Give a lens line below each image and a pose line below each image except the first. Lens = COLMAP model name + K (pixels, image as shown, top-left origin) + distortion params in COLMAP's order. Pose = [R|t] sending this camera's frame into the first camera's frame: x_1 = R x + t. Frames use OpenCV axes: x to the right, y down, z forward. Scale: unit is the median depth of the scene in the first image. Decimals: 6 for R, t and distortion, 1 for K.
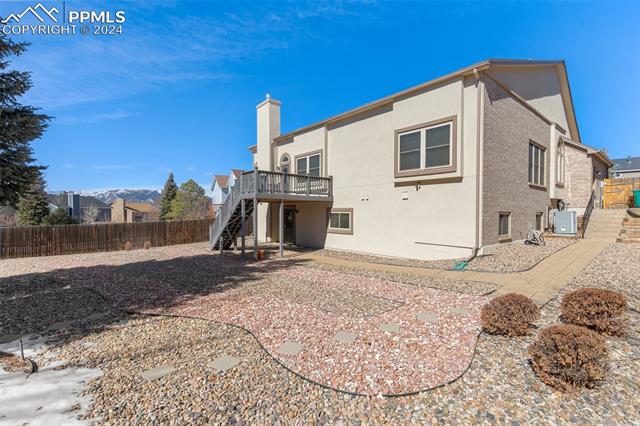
lens RADIAL K [[292.8, 0, 317.3], [0, 292.8, 217.9], [0, 0, 1]] dist [-0.001265, 0.001104]
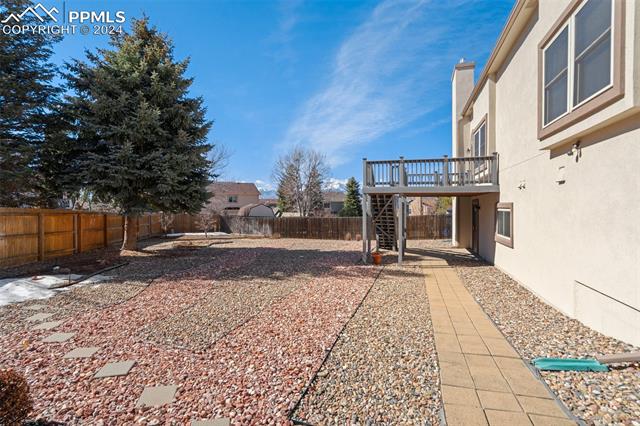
lens RADIAL K [[292.8, 0, 319.3], [0, 292.8, 207.0], [0, 0, 1]] dist [-0.001265, 0.001104]
pose [[0.536549, -0.001612, -0.843867, 0.376289], [-0.016932, 0.999776, -0.012675, -0.010623], [0.843699, 0.021090, 0.536402, 0.335263]]
